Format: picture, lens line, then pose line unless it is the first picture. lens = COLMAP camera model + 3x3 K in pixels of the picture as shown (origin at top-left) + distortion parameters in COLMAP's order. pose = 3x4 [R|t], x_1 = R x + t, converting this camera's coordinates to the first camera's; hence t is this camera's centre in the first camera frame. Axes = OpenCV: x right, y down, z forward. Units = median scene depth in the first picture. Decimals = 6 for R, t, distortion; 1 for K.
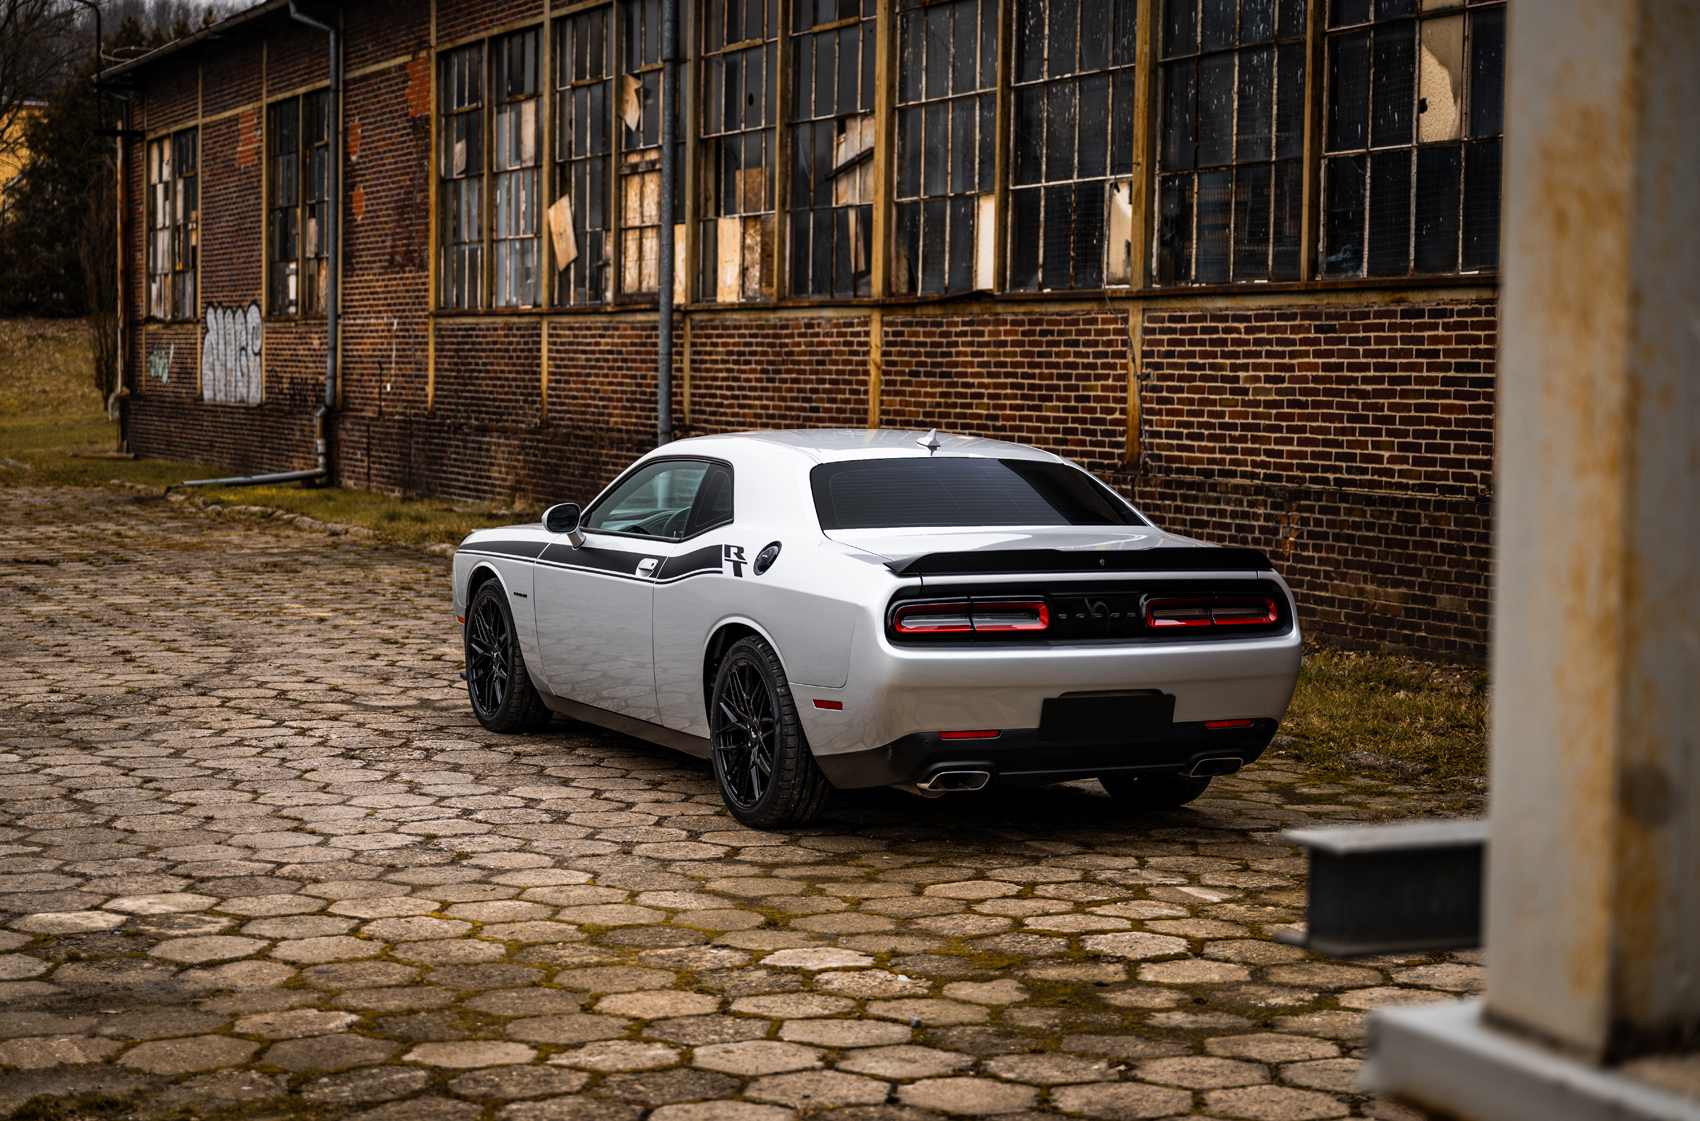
lens RADIAL K [[3029.6, 0, 850.0], [0, 3029.6, 560.5], [0, 0, 1]] dist [0.024992, -0.105611]
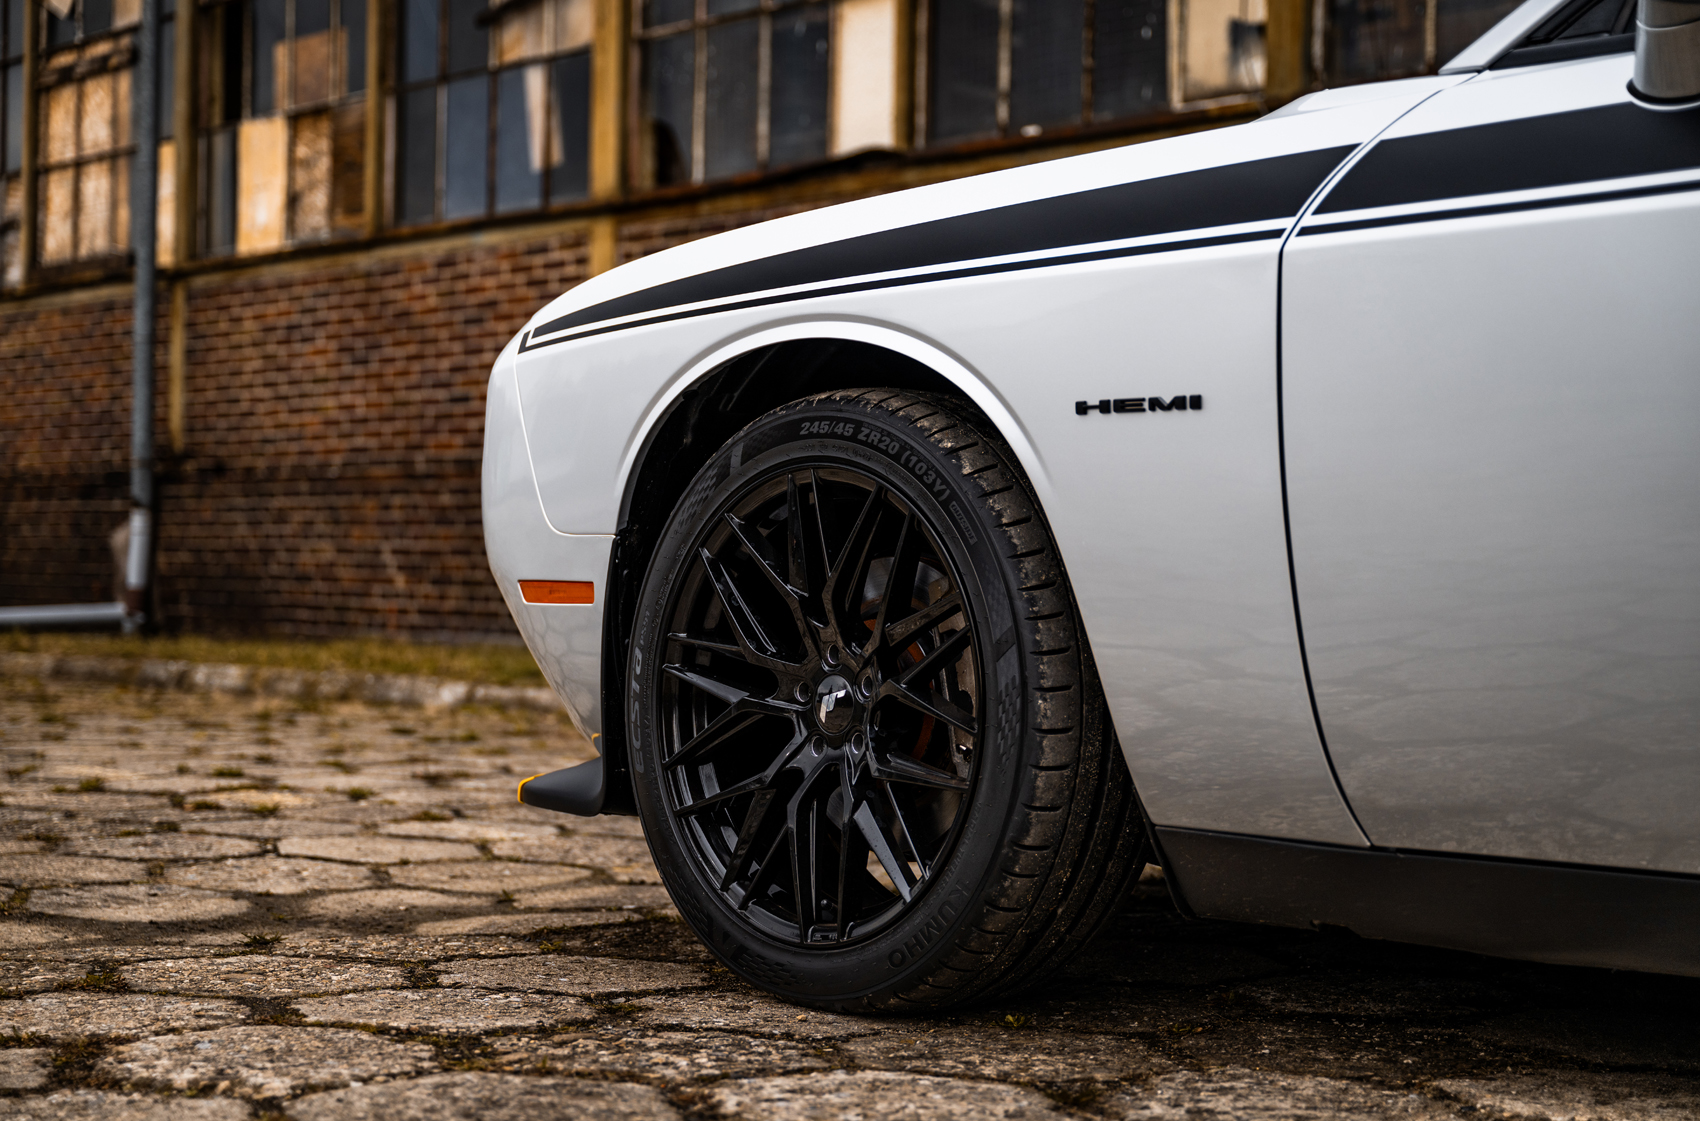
lens RADIAL K [[2808.3, 0, 850.0], [0, 2808.3, 560.5], [0, 0, 1]] dist [-0.005138, 0.086539]
pose [[0.954811, 0.000196, 0.297214, -0.126026], [0.019359, 0.997835, -0.062850, 0.023317], [-0.296583, 0.065764, 0.952740, 0.534093]]
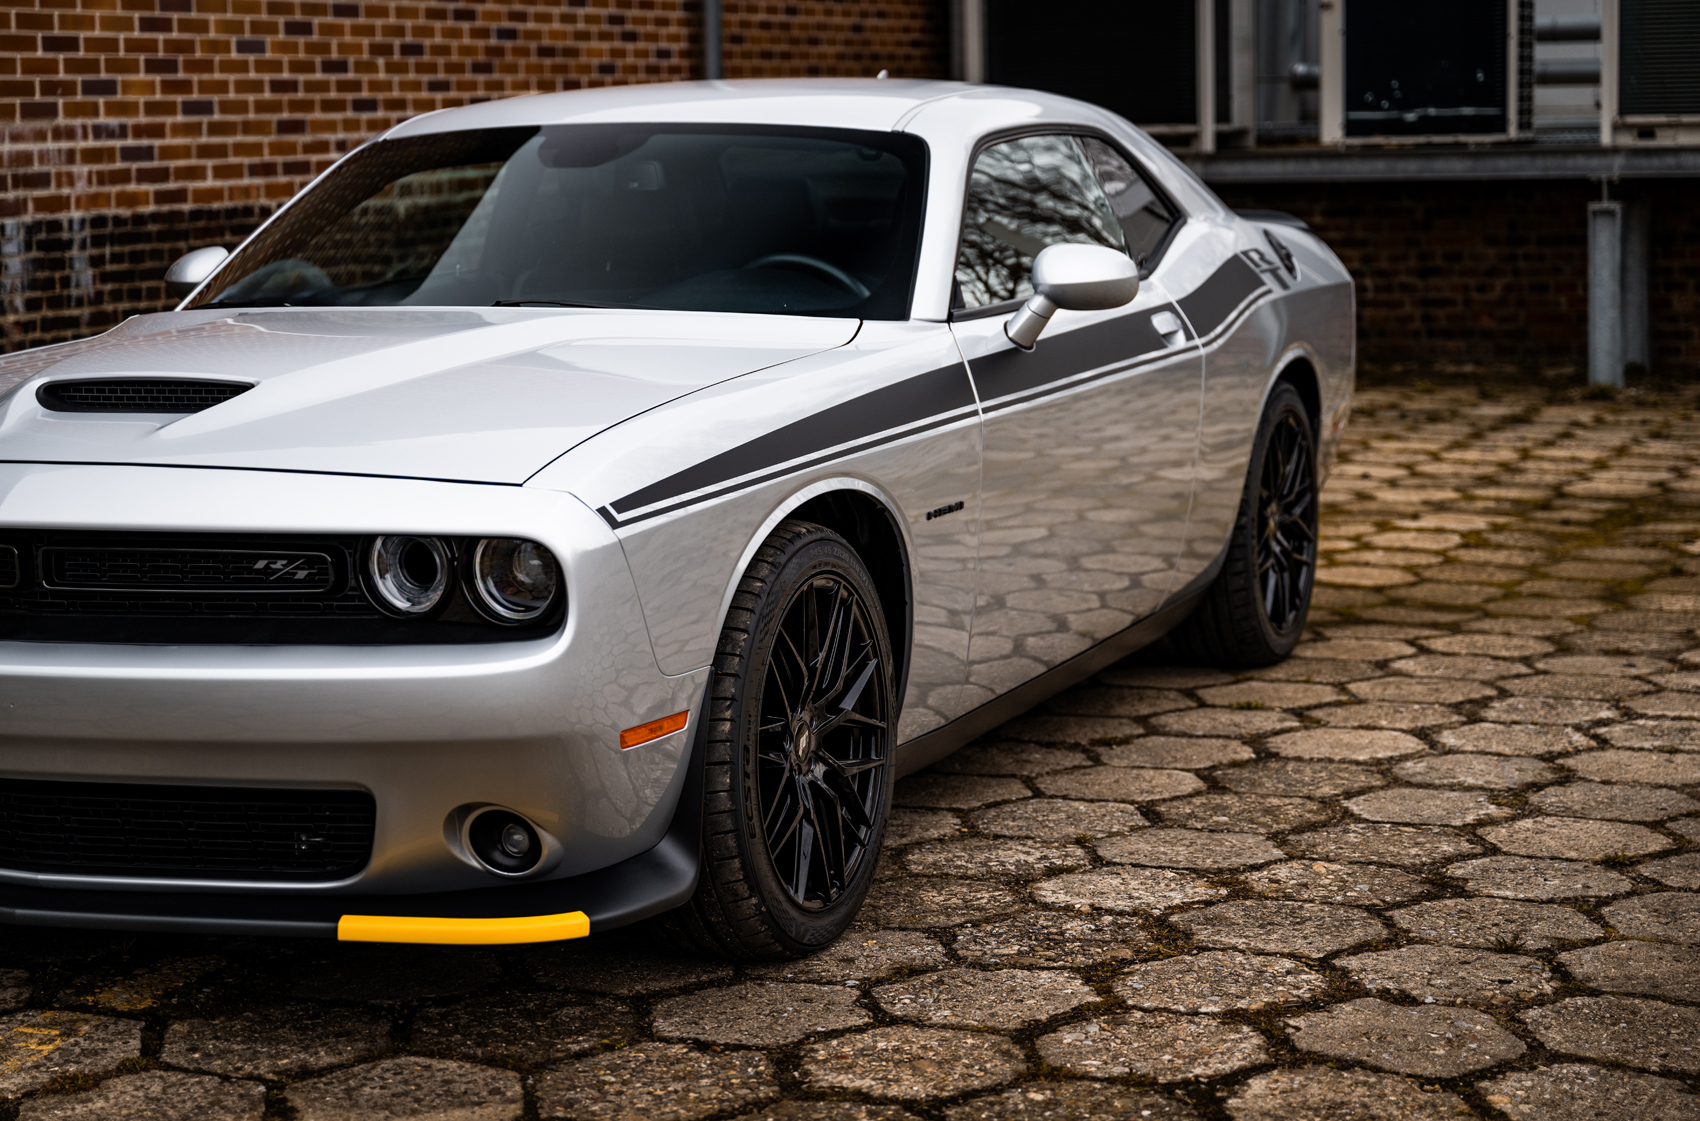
lens RADIAL K [[3226.9, 0, 850.0], [0, 3226.9, 560.5], [0, 0, 1]] dist [-0.001578, -0.029667]
pose [[-0.672364, -0.104813, 0.732762, -0.271028], [0.056462, 0.979779, 0.191953, -0.042367], [-0.738064, 0.170435, -0.652850, 0.848754]]
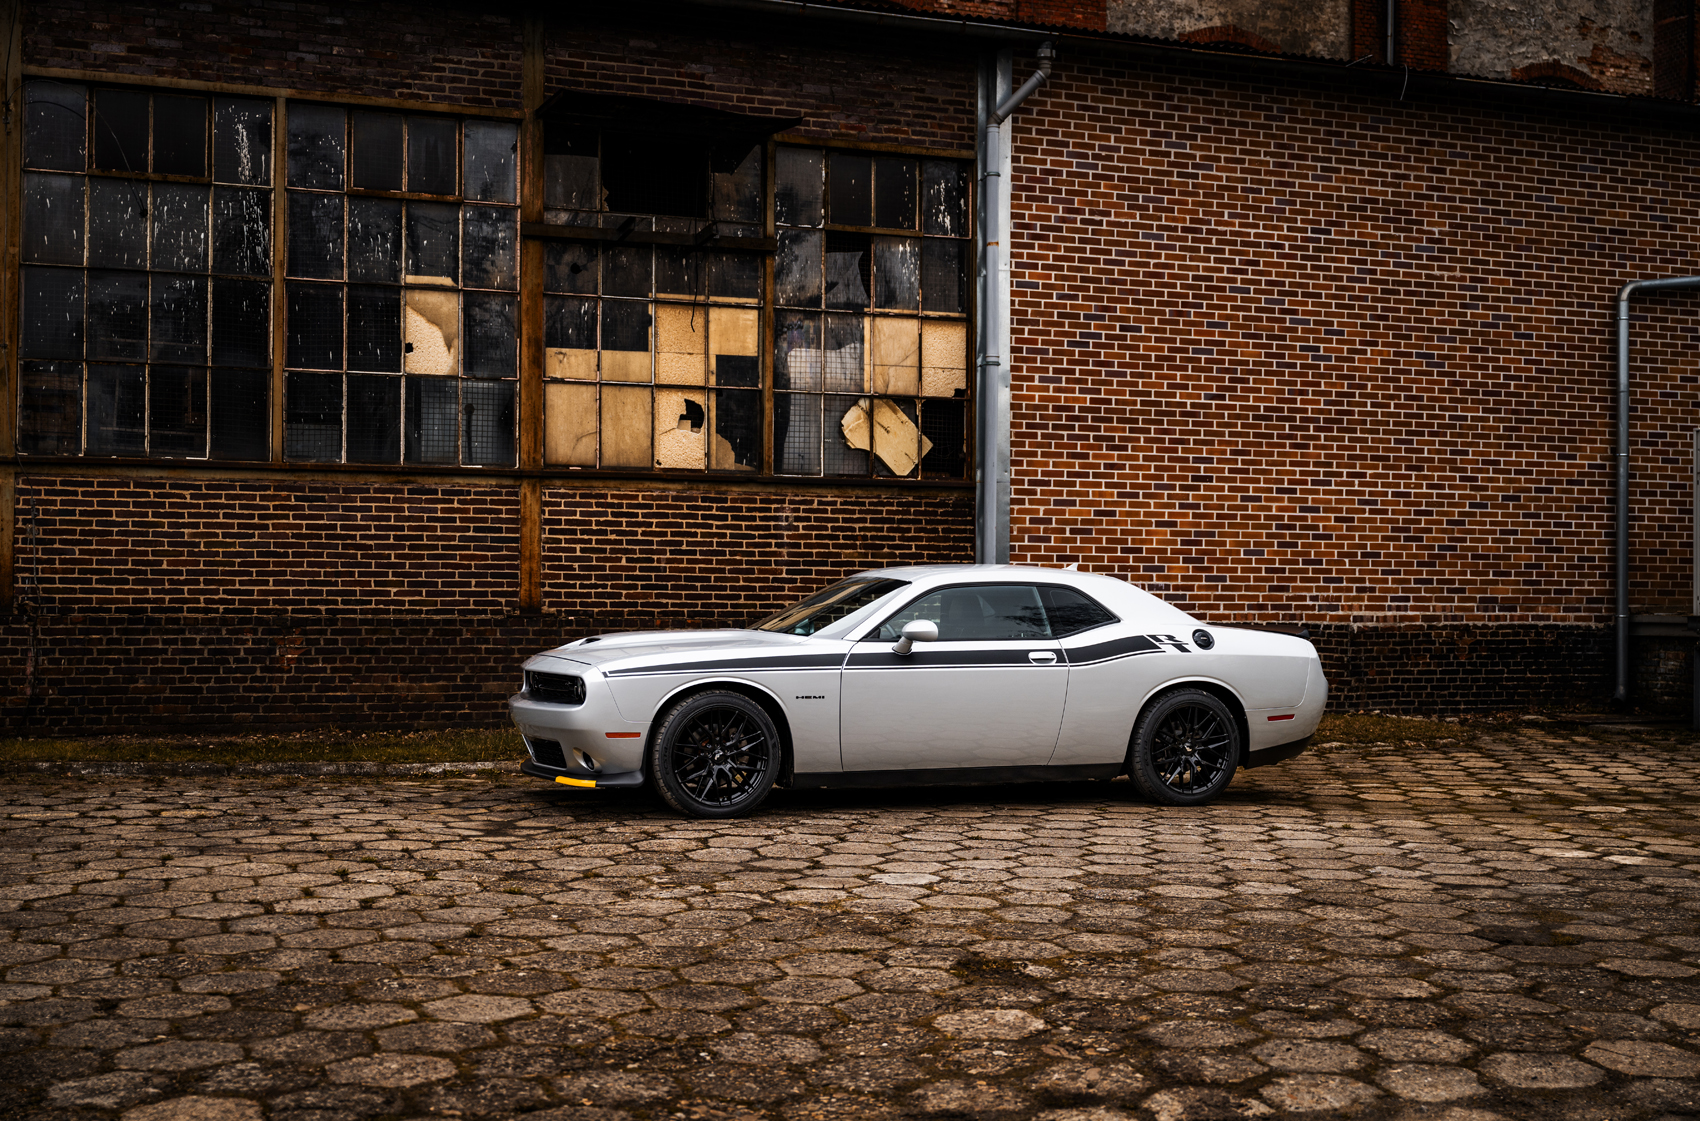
lens RADIAL K [[1955.5, 0, 850.0], [0, 1955.5, 560.5], [0, 0, 1]] dist [0.000068, 0.011091]
pose [[0.081675, 0.003530, 0.996653, -0.603570], [0.054979, 0.998455, -0.008042, -0.025073], [-0.995141, 0.055452, 0.081355, 0.603836]]
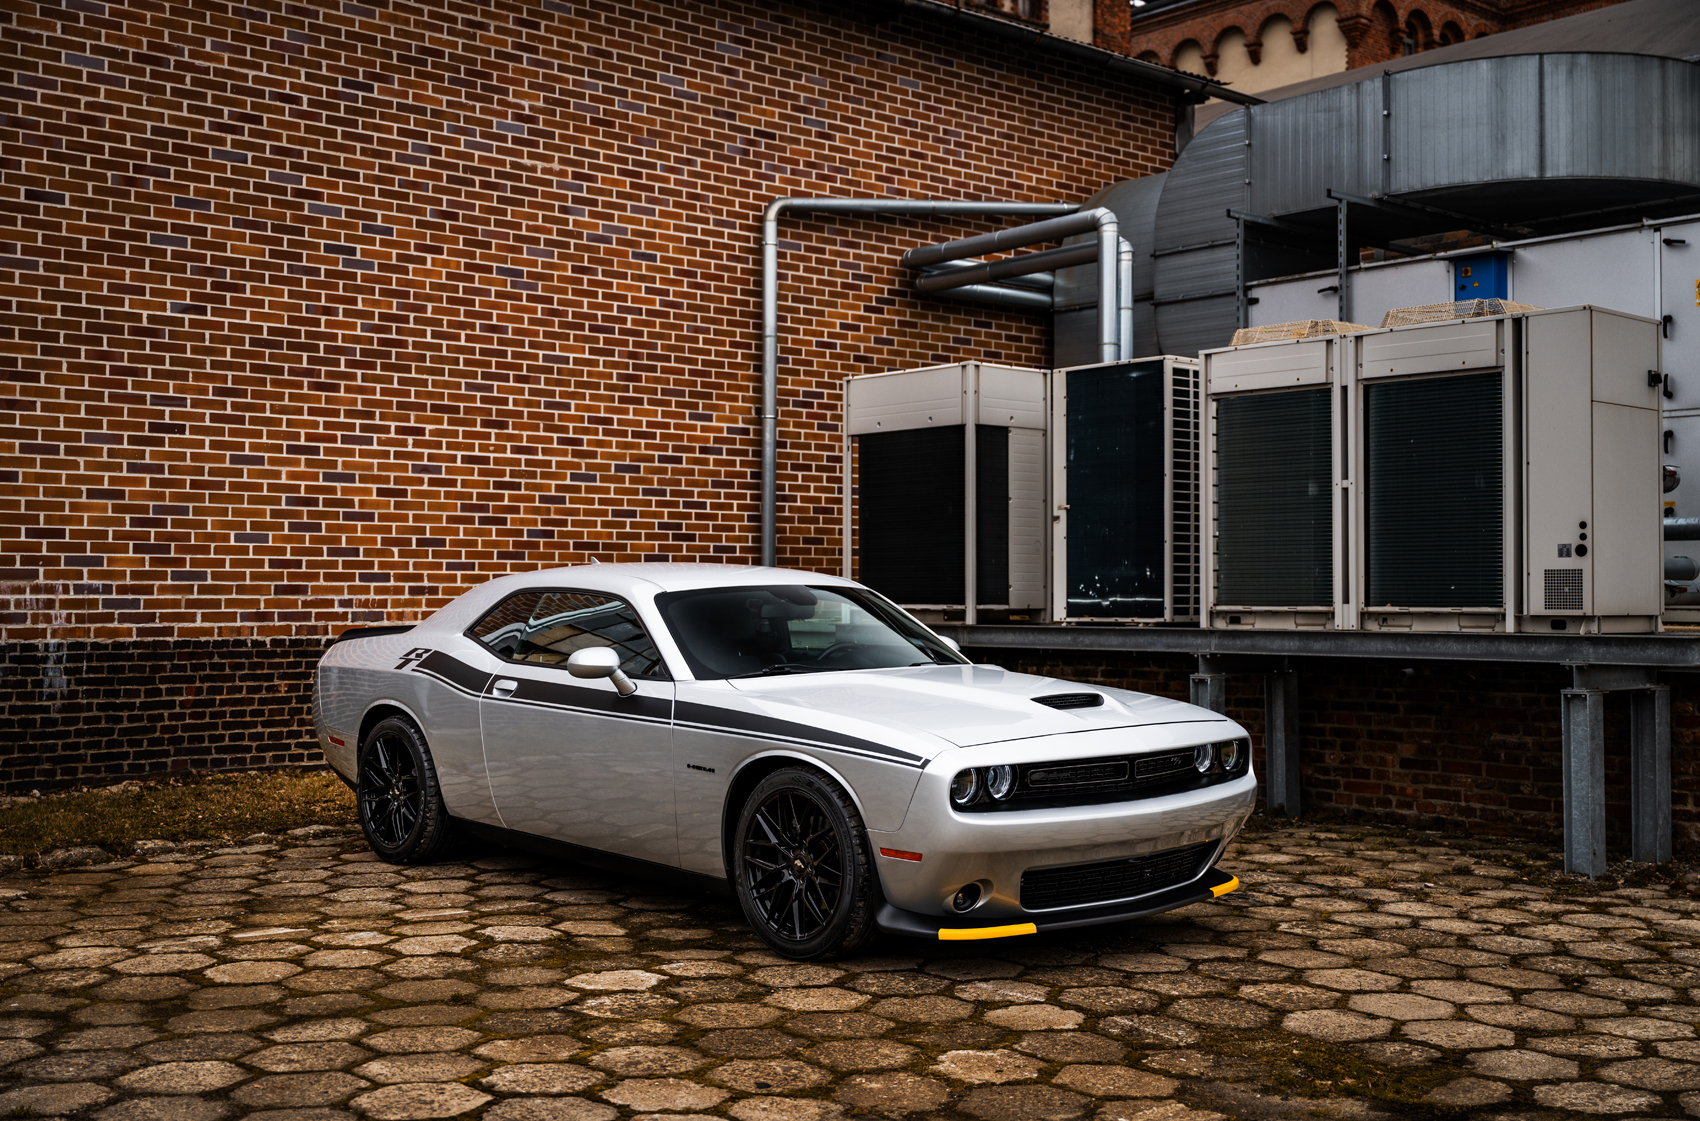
lens RADIAL K [[1880.4, 0, 859.6], [0, 1880.4, 554.7], [0, 0, 1]] dist [-0.000443, 0.005269]
pose [[-0.287015, 0.004854, 0.957914, -0.321385], [0.053092, 0.998531, 0.010848, -0.016652], [-0.956454, 0.053971, -0.286851, 0.479577]]
